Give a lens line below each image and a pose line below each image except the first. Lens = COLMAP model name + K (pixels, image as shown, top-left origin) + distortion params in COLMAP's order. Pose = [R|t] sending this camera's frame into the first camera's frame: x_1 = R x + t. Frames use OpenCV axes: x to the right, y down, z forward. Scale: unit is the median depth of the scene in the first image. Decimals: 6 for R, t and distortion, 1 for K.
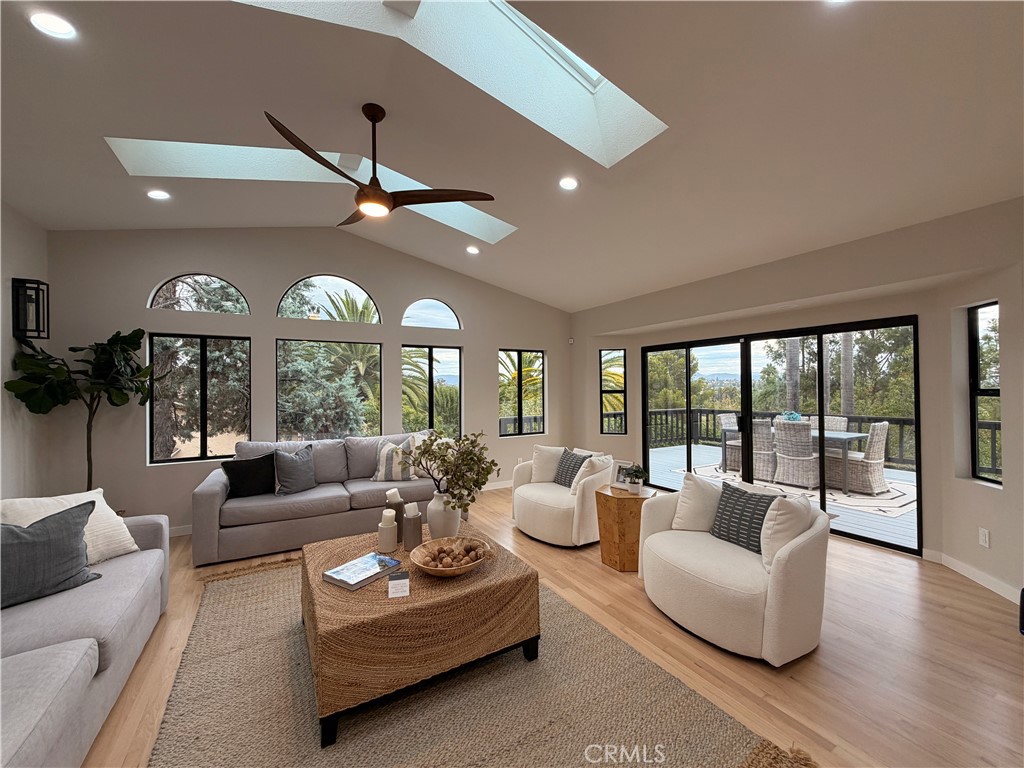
lens RADIAL K [[407.7, 0, 511.5], [0, 407.7, 383.1], [0, 0, 1]] dist [0.000337, 0.000348]
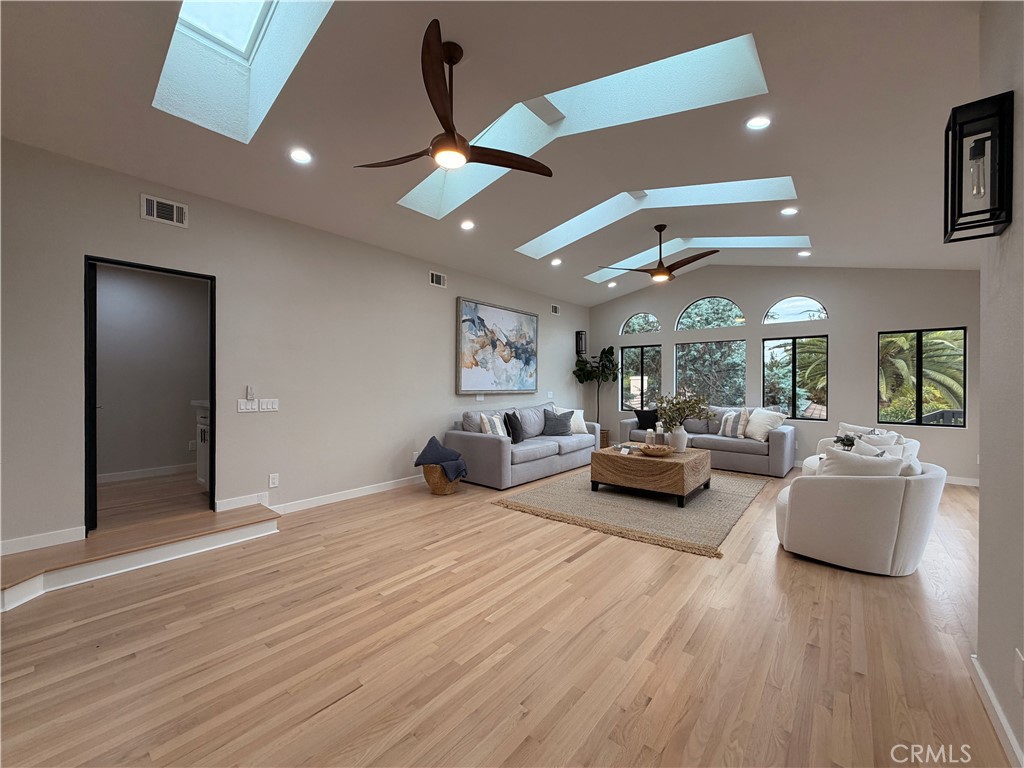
lens RADIAL K [[407.7, 0, 511.5], [0, 407.7, 383.1], [0, 0, 1]] dist [0.000337, 0.000348]
pose [[0.348622, 0.012549, -0.937179, 1.037592], [-0.004045, 0.999921, 0.011885, 0.044070], [0.937255, -0.000352, 0.348645, -0.282483]]
